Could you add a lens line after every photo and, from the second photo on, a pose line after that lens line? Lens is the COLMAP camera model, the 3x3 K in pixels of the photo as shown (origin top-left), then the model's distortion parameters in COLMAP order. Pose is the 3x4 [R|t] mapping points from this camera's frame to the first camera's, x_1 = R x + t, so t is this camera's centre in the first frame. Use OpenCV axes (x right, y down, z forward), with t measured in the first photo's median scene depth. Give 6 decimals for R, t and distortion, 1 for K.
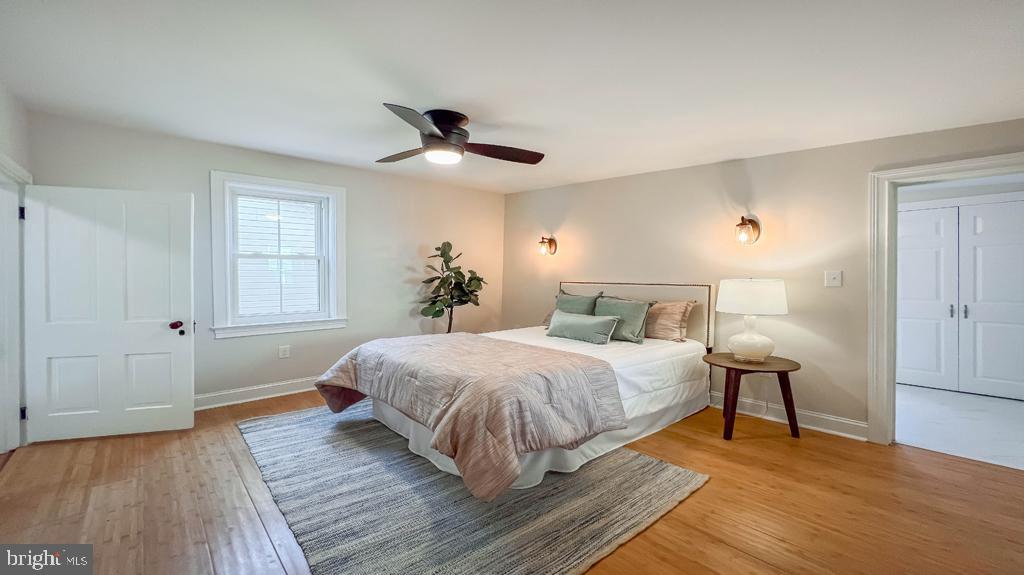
lens RADIAL K [[420.7, 0, 510.6], [0, 420.7, 280.7], [0, 0, 1]] dist [-0.002851, 0.000252]
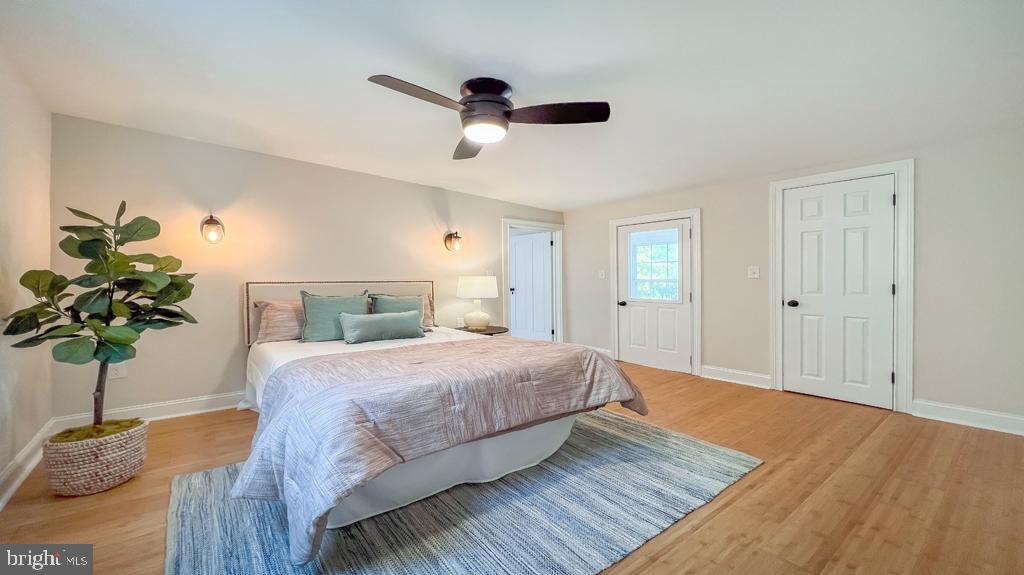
lens RADIAL K [[420.7, 0, 513.6], [0, 420.7, 282.1], [0, 0, 1]] dist [-0.002851, 0.000252]
pose [[0.038987, -0.009718, 0.999192, -1.116680], [0.016186, 0.999828, 0.009093, 0.010749], [-0.999109, 0.015818, 0.039138, 0.977779]]
